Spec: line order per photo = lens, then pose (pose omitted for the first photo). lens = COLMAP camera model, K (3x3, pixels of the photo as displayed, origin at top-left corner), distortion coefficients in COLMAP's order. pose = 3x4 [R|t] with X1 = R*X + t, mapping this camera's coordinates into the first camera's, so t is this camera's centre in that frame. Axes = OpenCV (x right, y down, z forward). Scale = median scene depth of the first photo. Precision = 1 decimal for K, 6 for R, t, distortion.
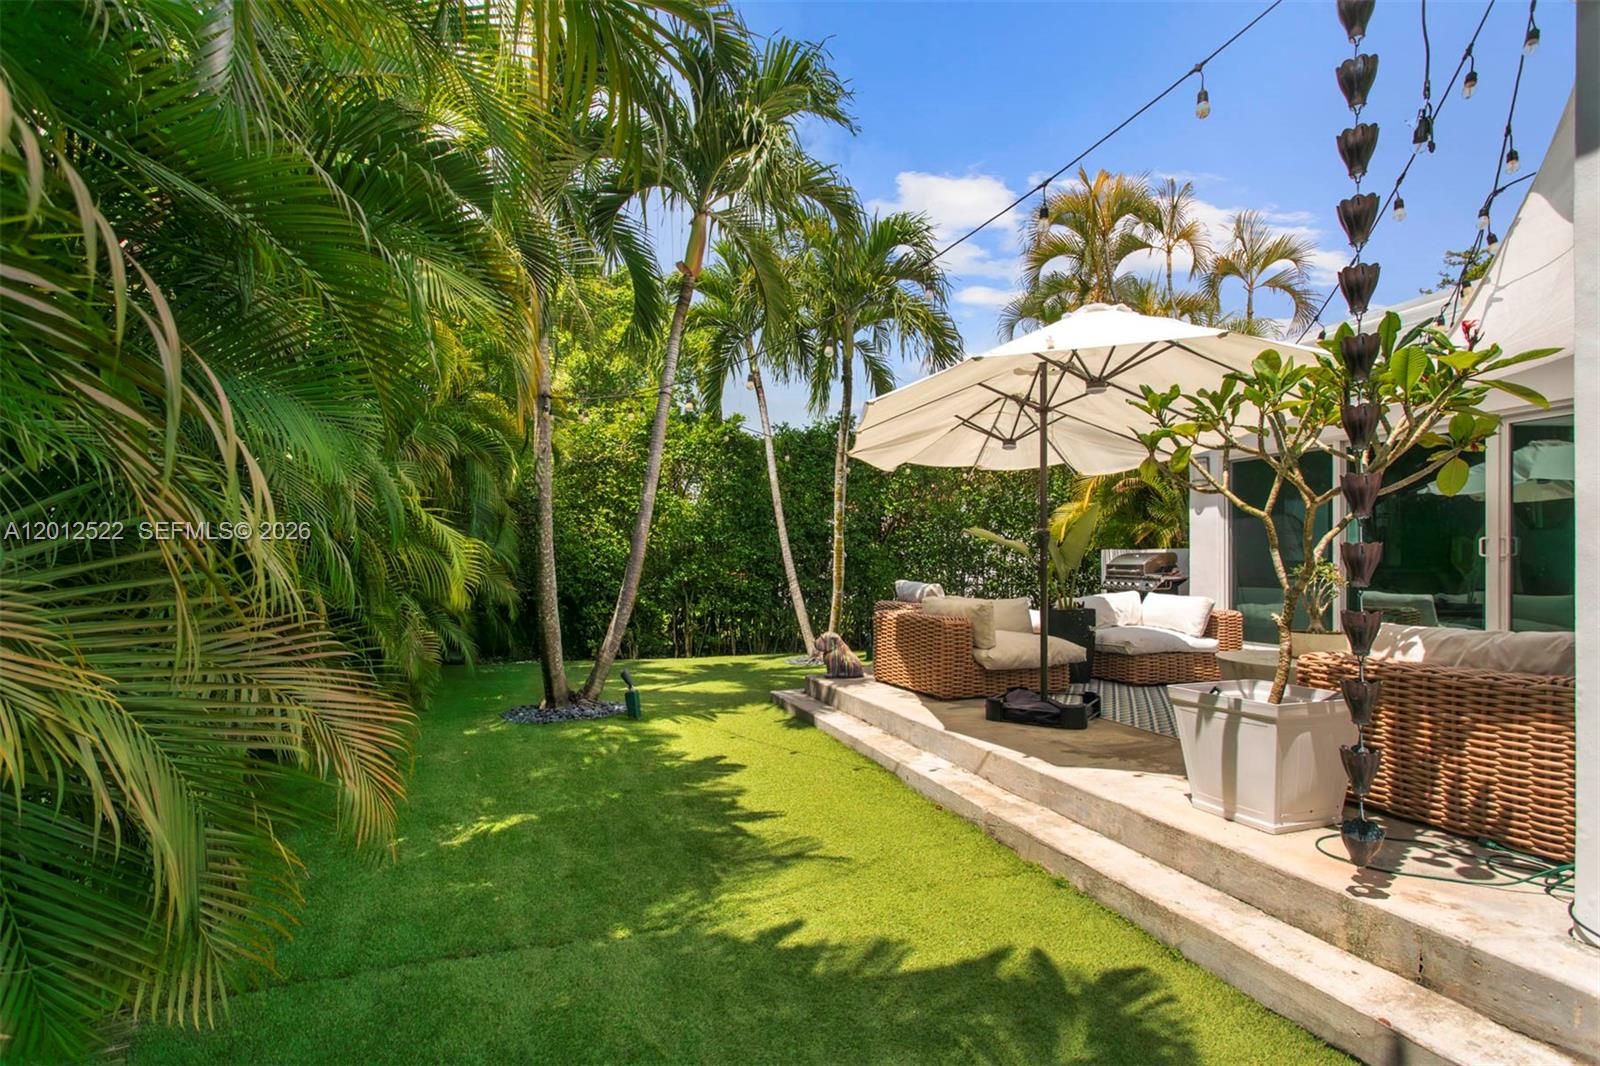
lens RADIAL K [[775.4, 0, 798.0], [0, 775.4, 545.6], [0, 0, 1]] dist [-0.003963, 0.000981]
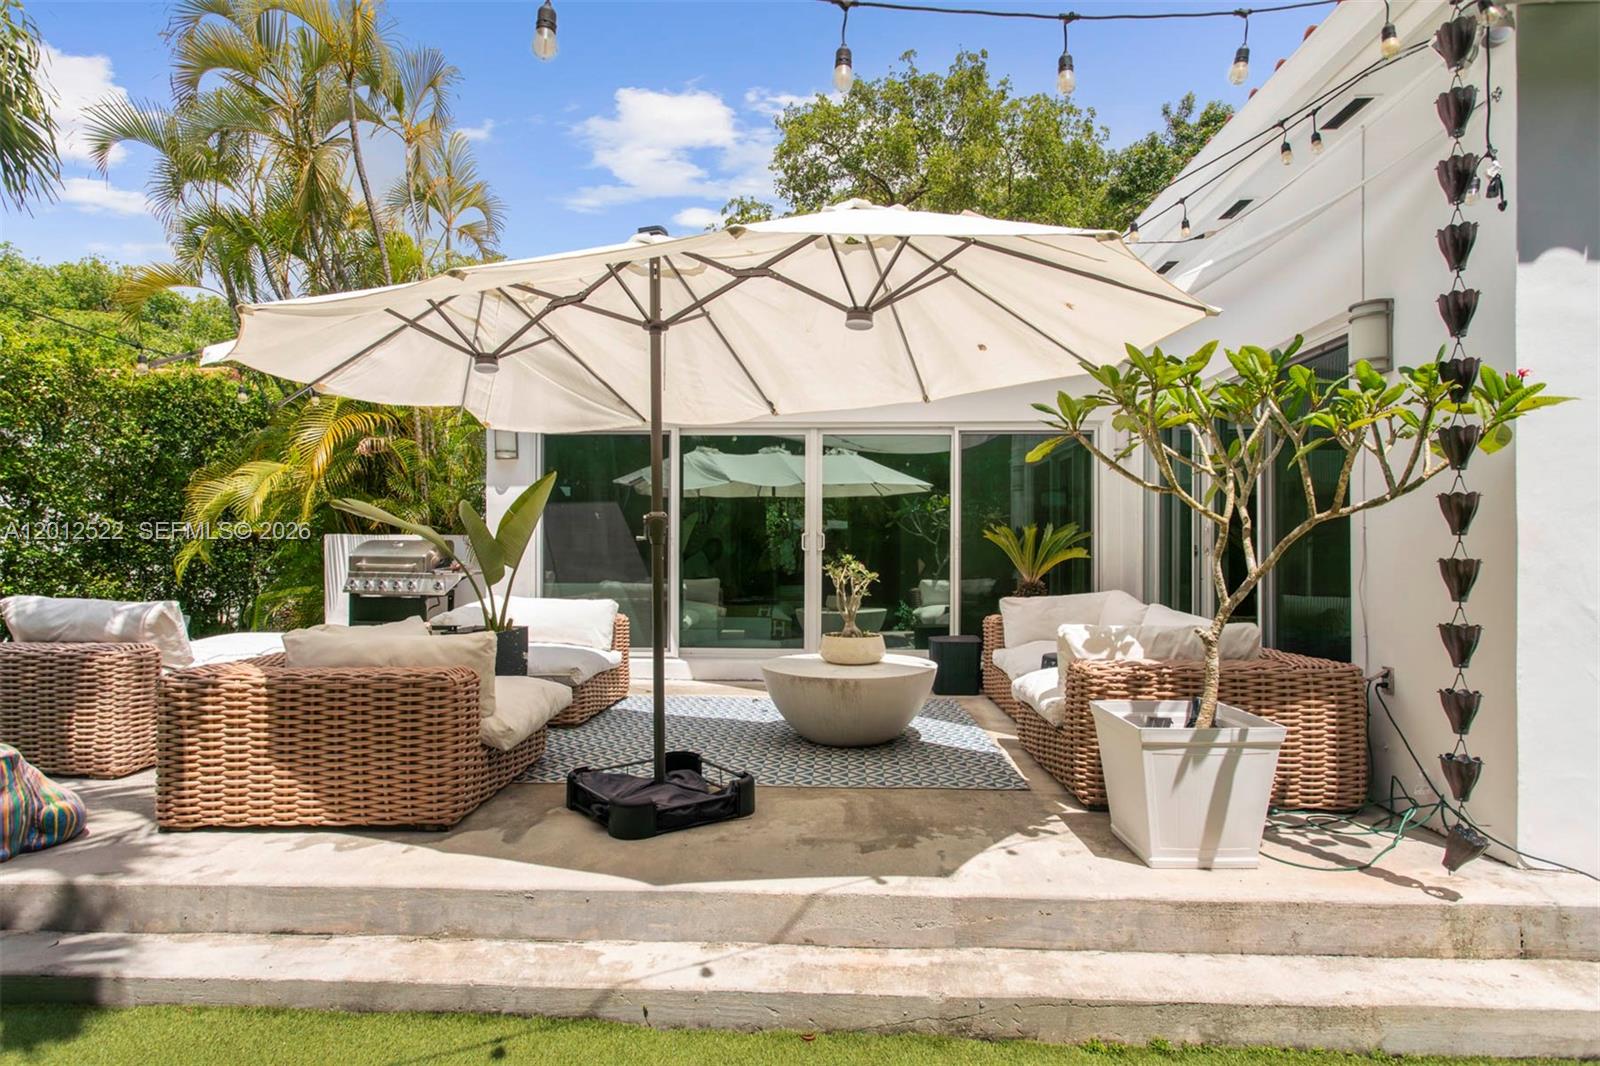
lens RADIAL K [[846.8, 0, 800.0], [0, 846.8, 533.0], [0, 0, 1]] dist [0.001066, 0.000060]
pose [[0.356288, 0.014552, 0.934263, -0.510265], [-0.026007, 0.999646, -0.005652, -0.007634], [-0.934014, -0.022283, 0.356541, 1.106658]]
